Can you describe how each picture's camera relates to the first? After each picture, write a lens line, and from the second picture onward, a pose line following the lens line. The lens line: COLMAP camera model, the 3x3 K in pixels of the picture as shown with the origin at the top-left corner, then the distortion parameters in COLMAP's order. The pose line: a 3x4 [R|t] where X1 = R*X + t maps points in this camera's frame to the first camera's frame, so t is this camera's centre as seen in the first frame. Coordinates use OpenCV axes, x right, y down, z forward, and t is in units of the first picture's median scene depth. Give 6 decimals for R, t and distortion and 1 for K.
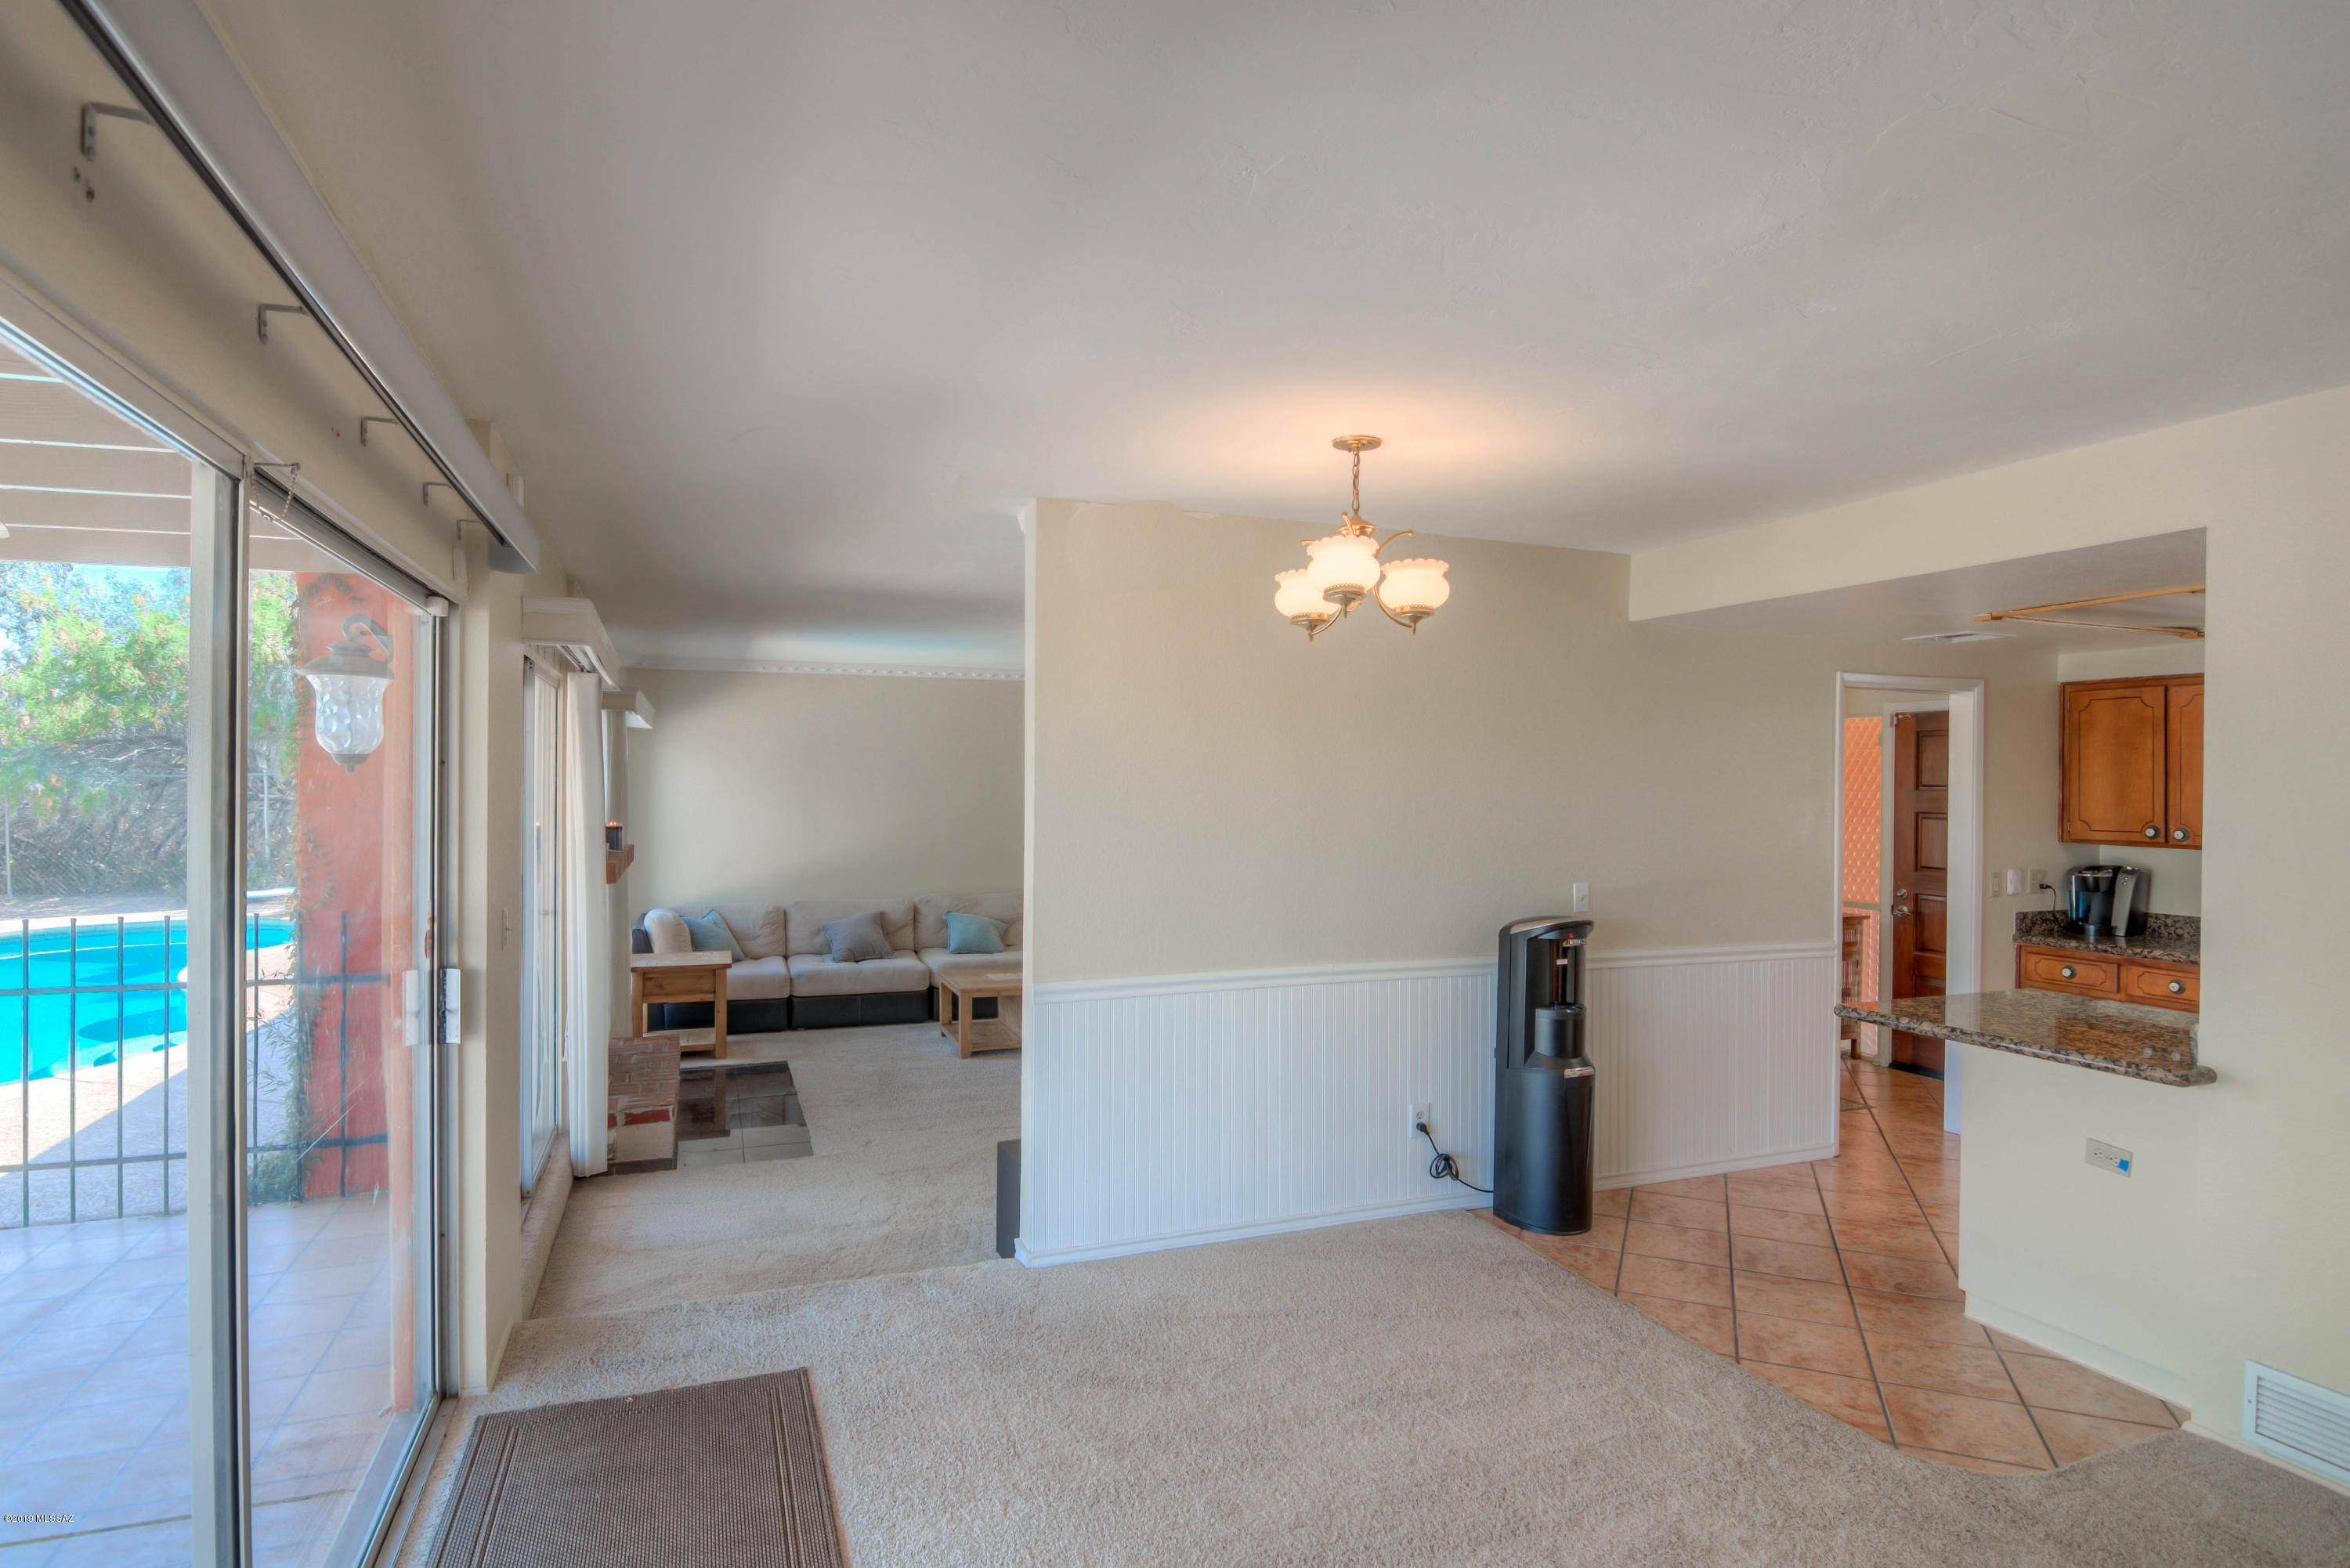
lens RADIAL K [[1211.9, 0, 1175.0], [0, 1211.9, 784.0], [0, 0, 1]] dist [0.002454, 0.000254]
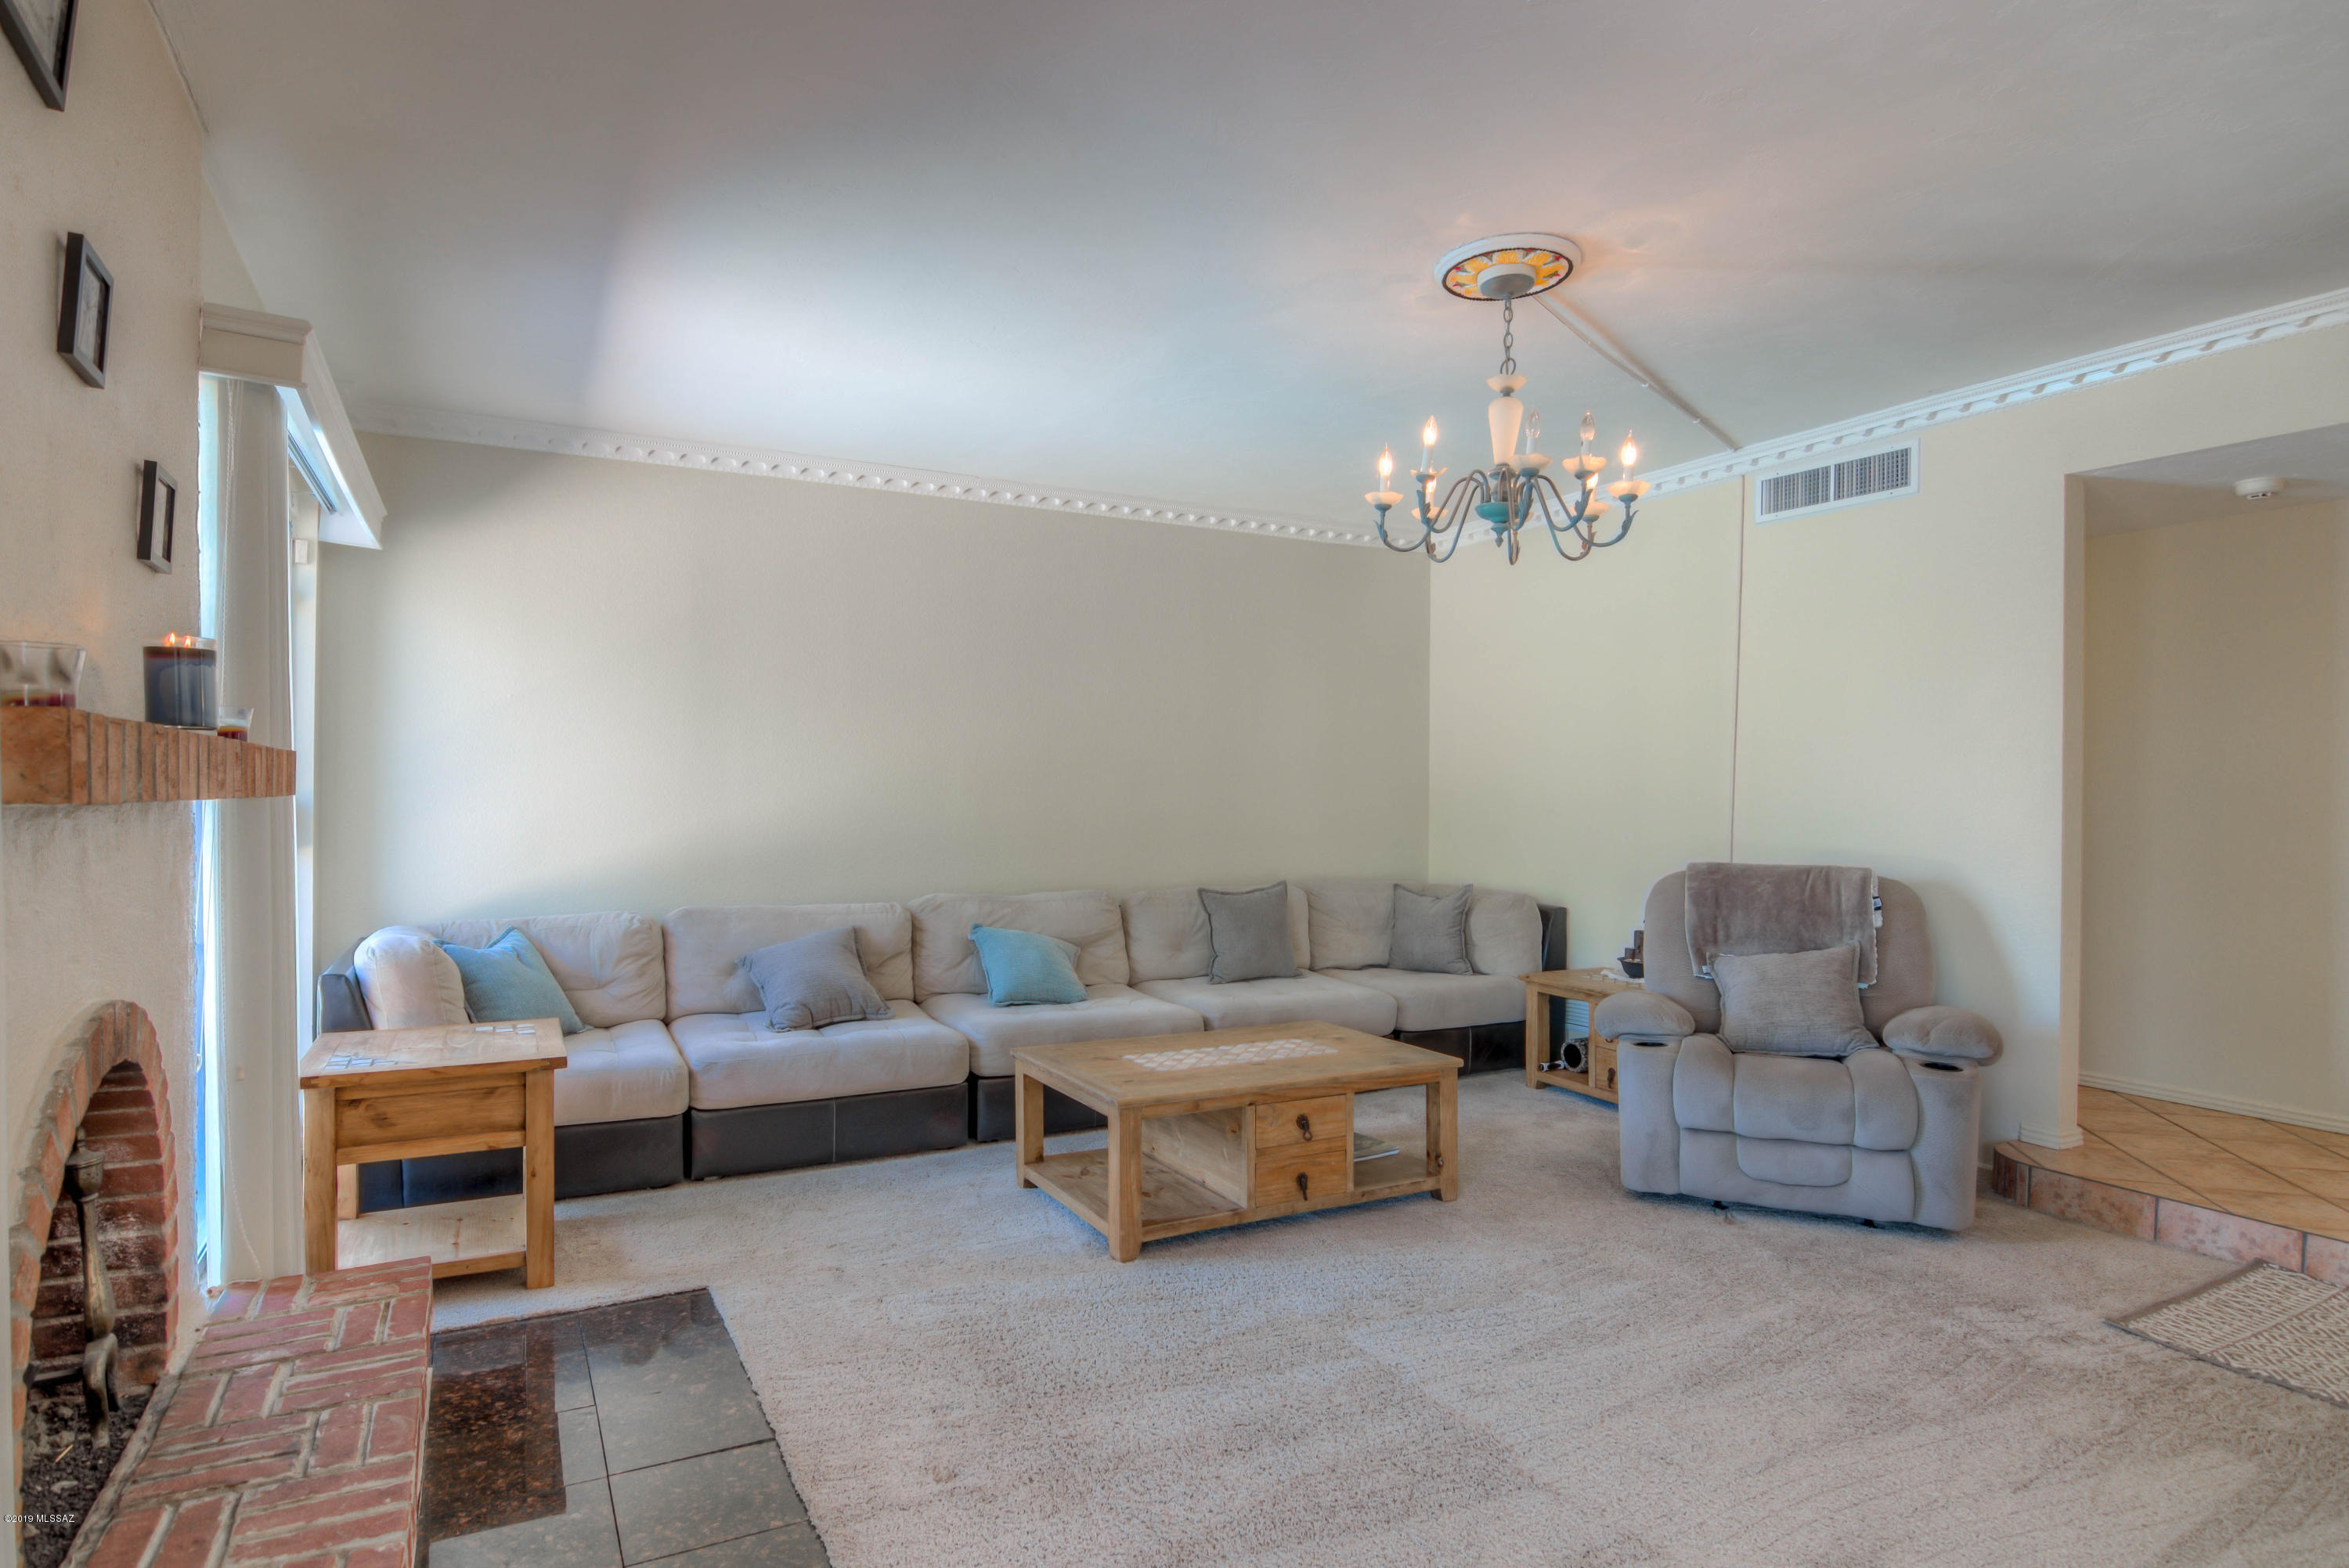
lens RADIAL K [[1315.2, 0, 1174.5], [0, 1315.2, 784.0], [0, 0, 1]] dist [0.000188, 0.000683]
pose [[0.993744, -0.002790, 0.111648, -0.179021], [0.003147, 0.999990, -0.003020, 0.048981], [-0.111638, 0.003353, 0.993743, 0.452704]]
